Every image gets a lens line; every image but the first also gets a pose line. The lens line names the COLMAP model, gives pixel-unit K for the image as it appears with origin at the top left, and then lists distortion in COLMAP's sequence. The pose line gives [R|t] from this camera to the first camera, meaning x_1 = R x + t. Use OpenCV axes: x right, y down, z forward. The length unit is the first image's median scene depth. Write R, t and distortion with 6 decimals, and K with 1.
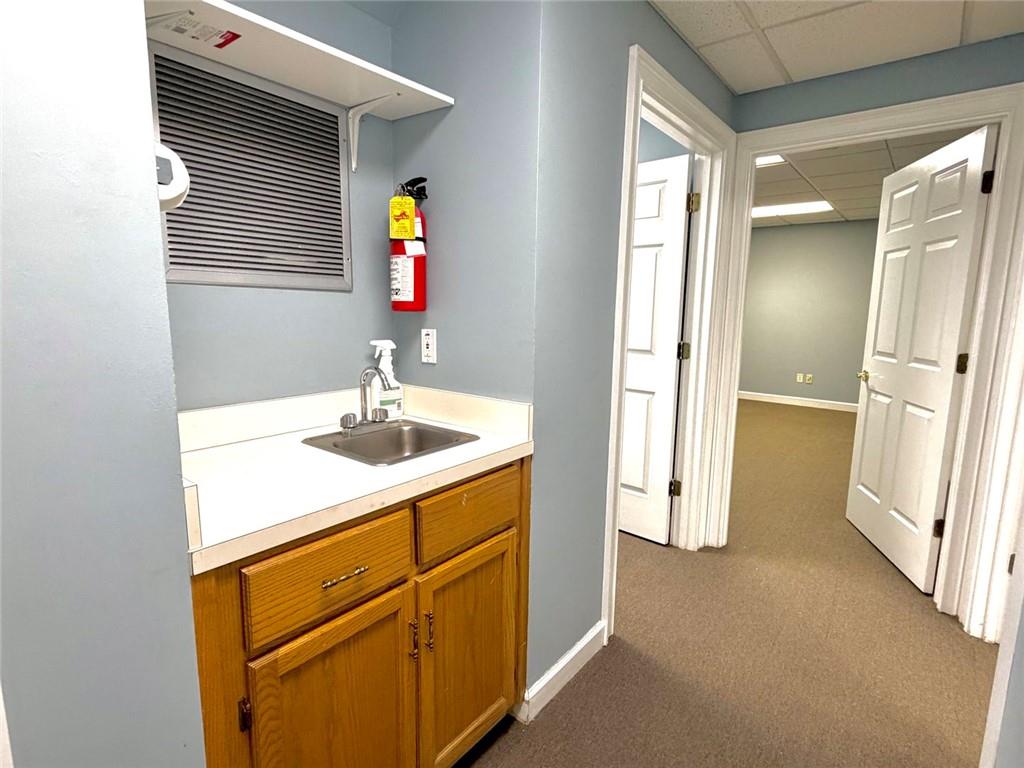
lens RADIAL K [[535.8, 0, 516.3], [0, 535.8, 392.0], [0, 0, 1]] dist [0.000670, 0.000098]
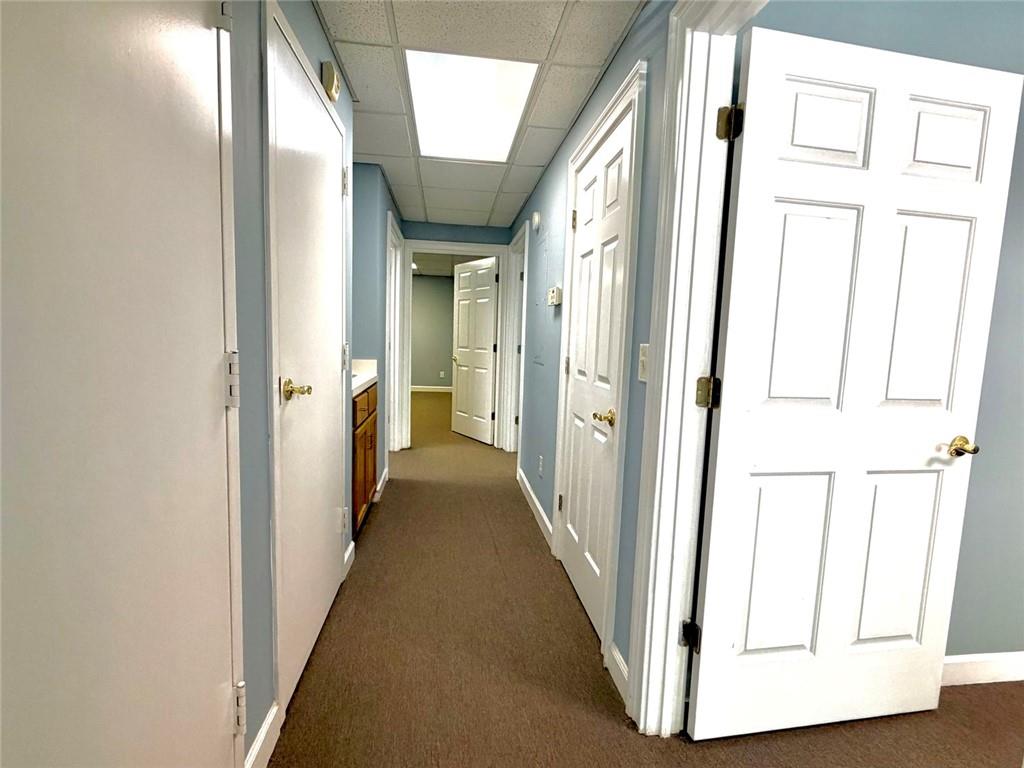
lens RADIAL K [[490.6, 0, 510.4], [0, 490.6, 385.2], [0, 0, 1]] dist [0.012112, -0.000059]
pose [[0.697048, -0.054421, 0.714956, -0.689536], [0.084427, 0.996409, -0.006467, 0.125947], [-0.712037, 0.064870, 0.699139, -0.577767]]
